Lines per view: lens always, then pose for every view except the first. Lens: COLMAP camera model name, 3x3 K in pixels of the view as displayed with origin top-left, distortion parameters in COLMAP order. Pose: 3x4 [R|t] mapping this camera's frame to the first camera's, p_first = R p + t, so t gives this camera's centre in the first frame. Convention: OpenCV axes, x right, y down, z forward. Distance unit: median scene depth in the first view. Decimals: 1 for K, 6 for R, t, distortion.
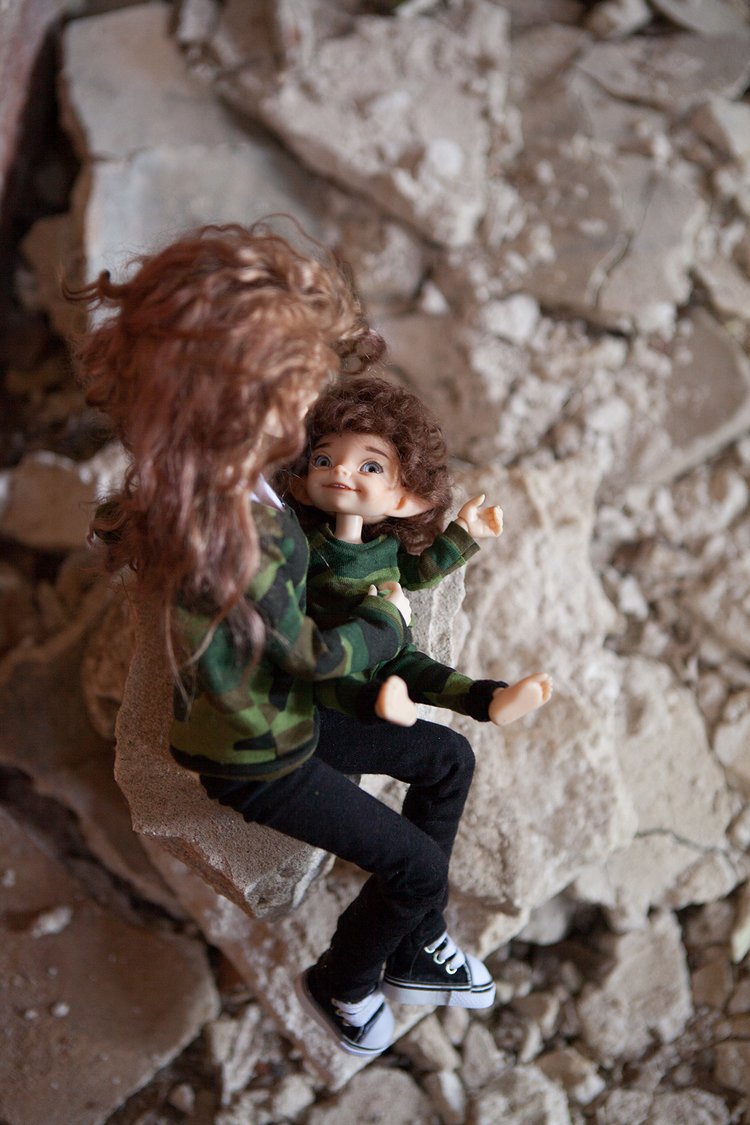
lens RADIAL K [[1605.2, 0, 383.8], [0, 1605.2, 560.2], [0, 0, 1]] dist [0.050647, 0.000000]
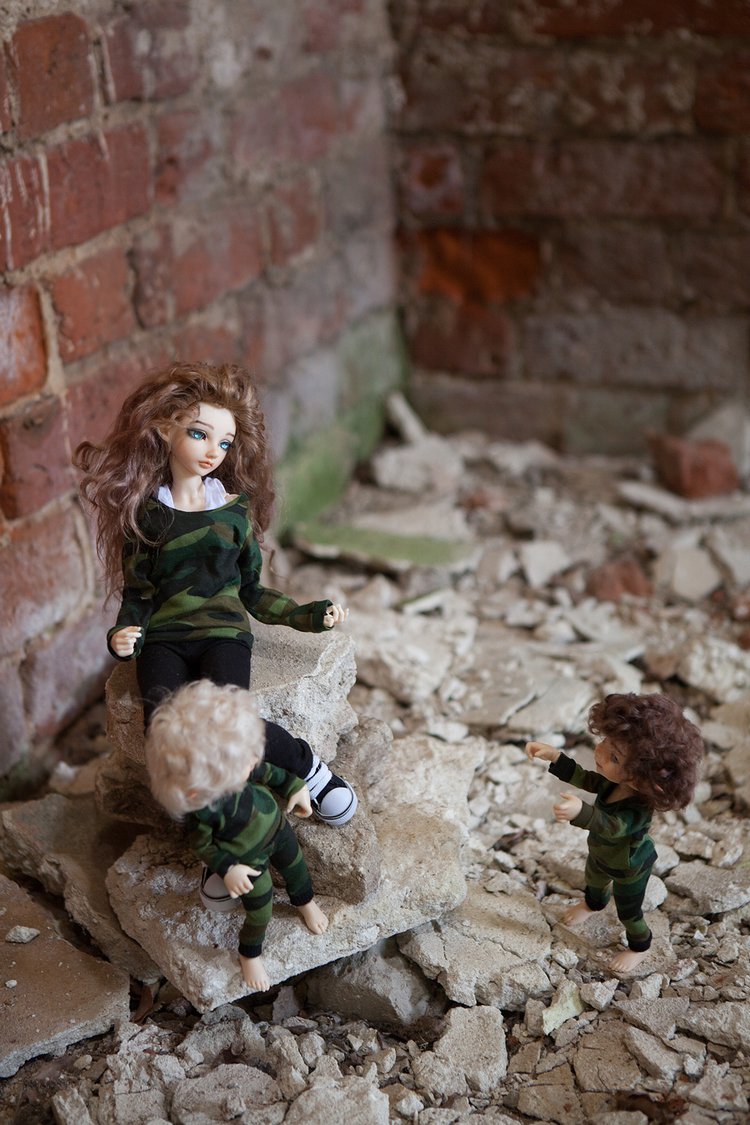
lens RADIAL K [[1883.5, 0, 380.5], [0, 1883.5, 562.6], [0, 0, 1]] dist [0.166687, 0.000000]
pose [[0.987018, 0.051879, -0.152003, 0.298988], [-0.148082, 0.660407, -0.736162, 1.106865], [0.062192, 0.749114, 0.659515, -0.239336]]
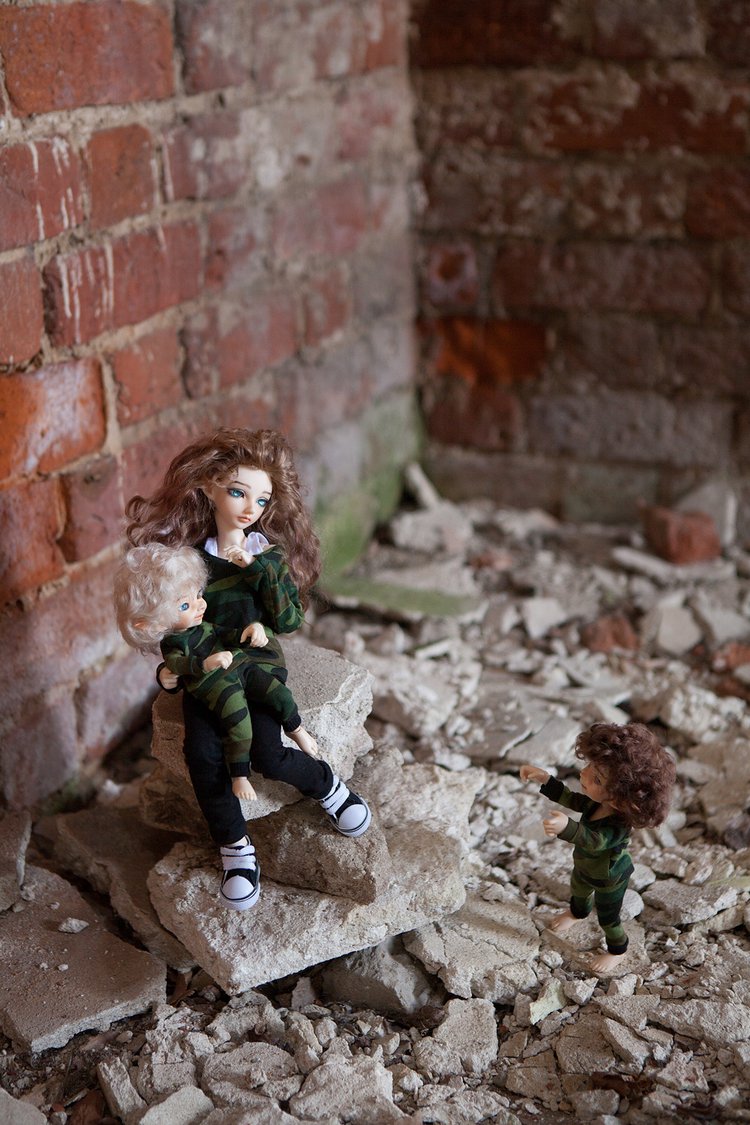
lens RADIAL K [[1783.4, 0, 381.3], [0, 1783.4, 566.6], [0, 0, 1]] dist [0.142971, 0.000000]
pose [[0.984295, 0.069417, -0.162313, 0.318055], [-0.169454, 0.629295, -0.758468, 1.211089], [0.049492, 0.774060, 0.631174, -0.299369]]
